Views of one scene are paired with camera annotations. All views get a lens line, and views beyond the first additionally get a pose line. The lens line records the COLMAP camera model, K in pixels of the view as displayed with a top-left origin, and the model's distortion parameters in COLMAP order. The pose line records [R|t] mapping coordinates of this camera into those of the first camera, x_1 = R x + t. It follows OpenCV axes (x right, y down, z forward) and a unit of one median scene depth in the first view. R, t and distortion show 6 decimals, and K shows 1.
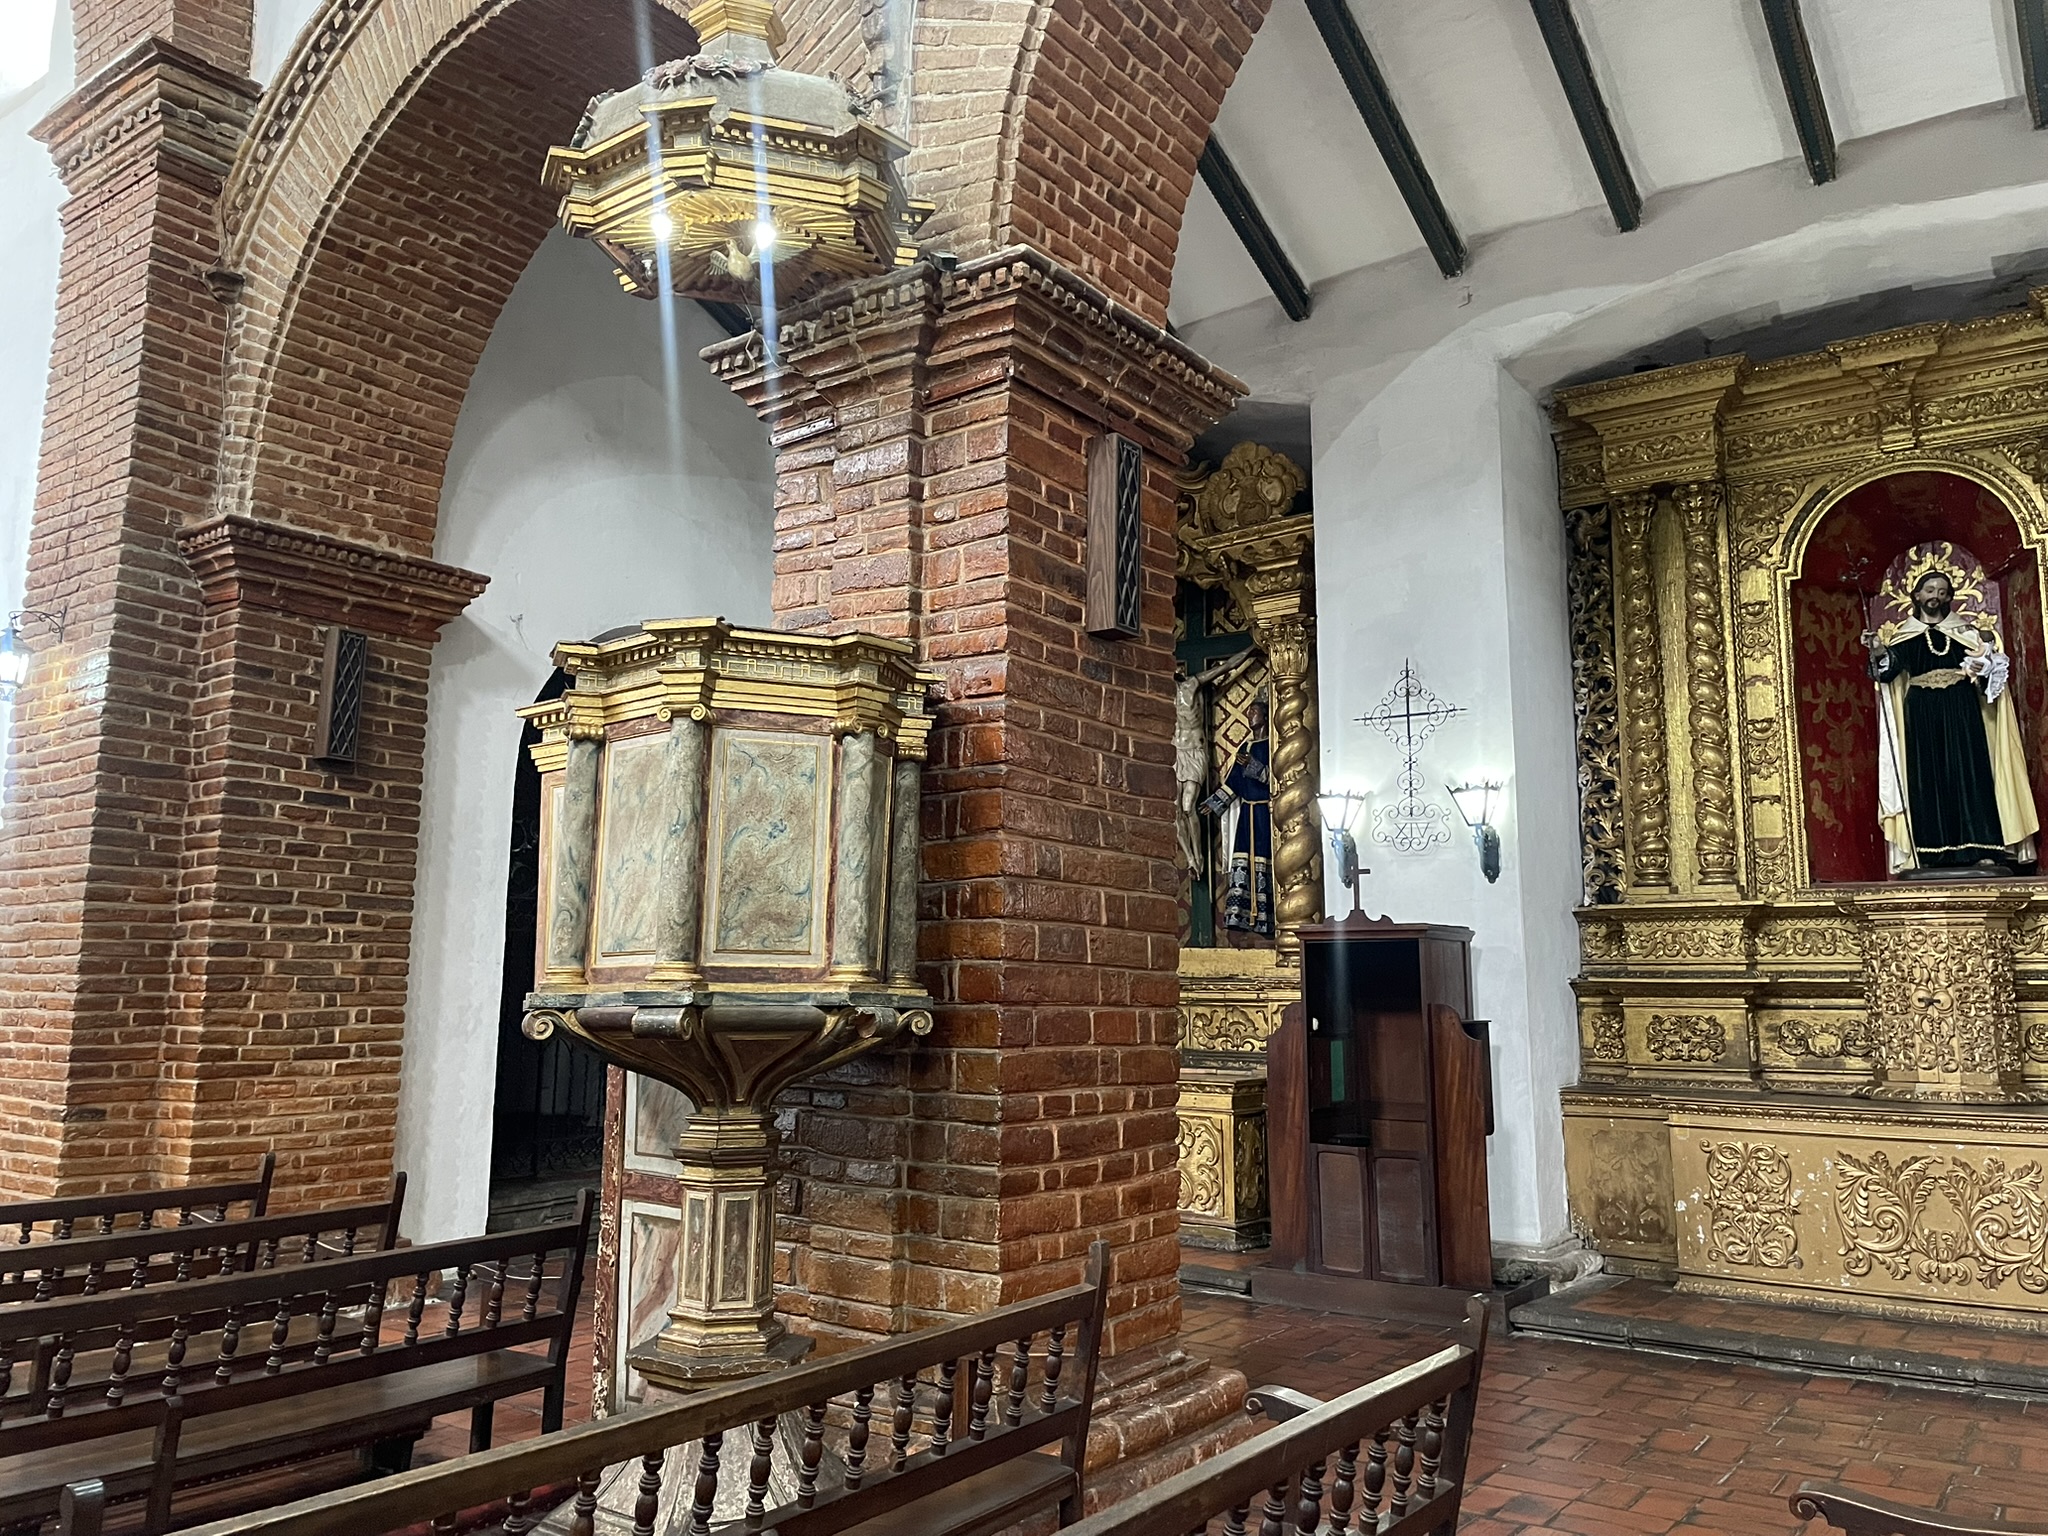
lens RADIAL K [[1534.1, 0, 1031.7], [0, 1534.1, 743.2], [0, 0, 1]] dist [0.074573, -0.097374]
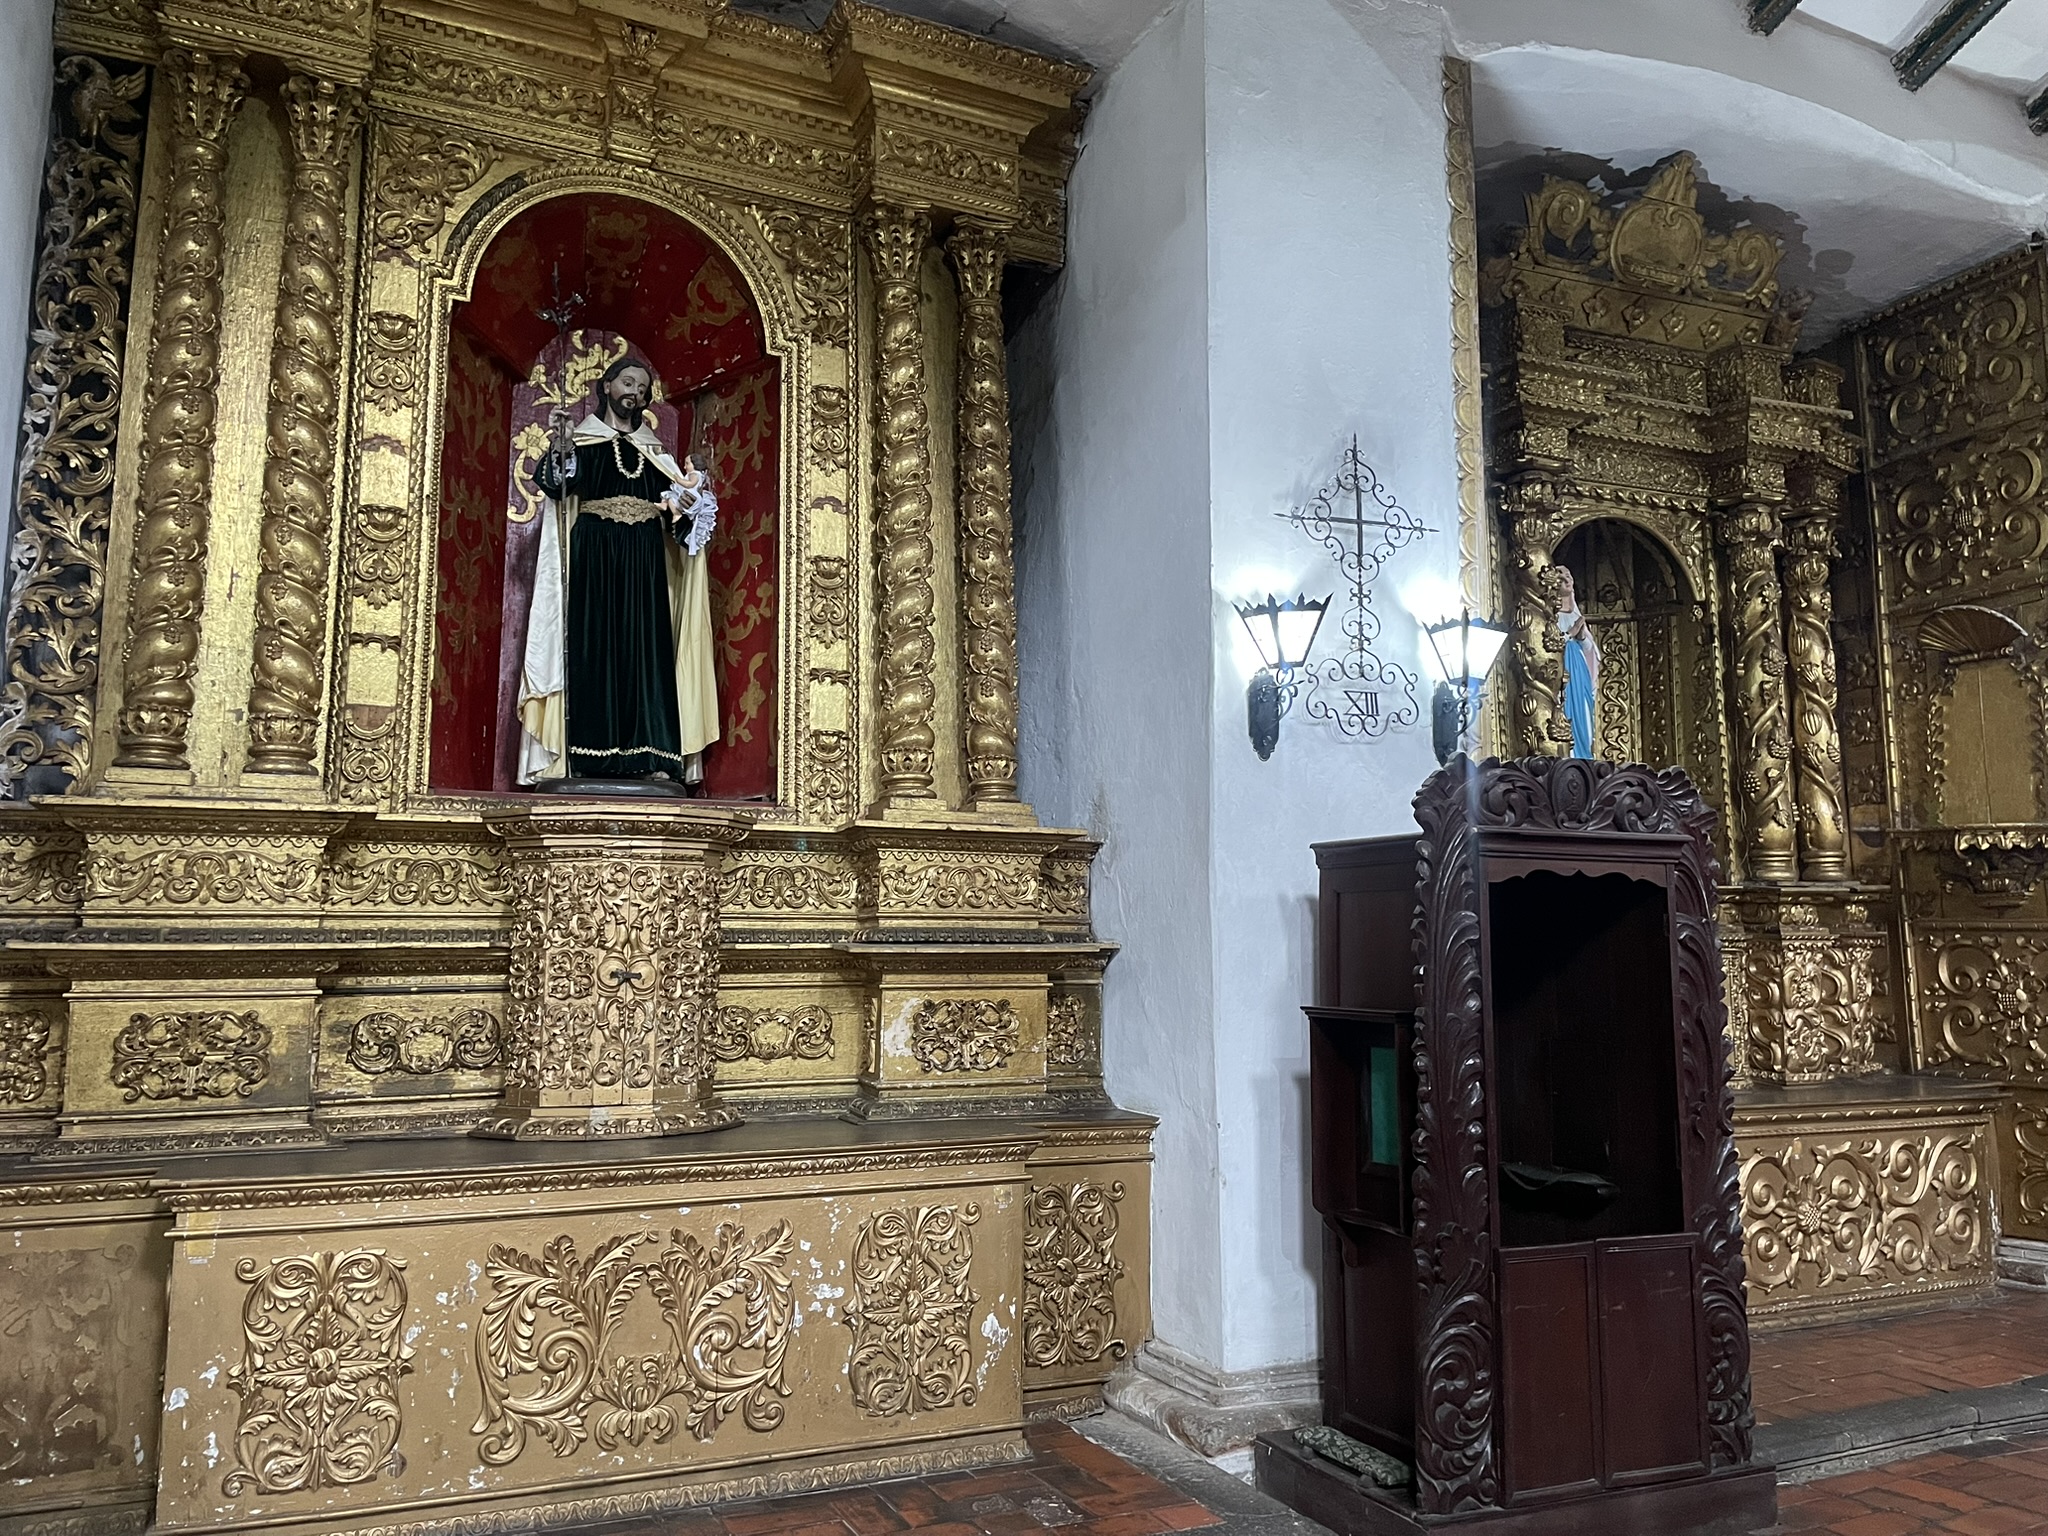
lens RADIAL K [[1534.1, 0, 1031.7], [0, 1534.1, 743.2], [0, 0, 1]] dist [0.074573, -0.097374]
pose [[0.491770, 0.116152, 0.862943, 0.092932], [-0.130048, 0.989744, -0.059108, 0.078592], [-0.860959, -0.083156, 0.501832, 0.494062]]
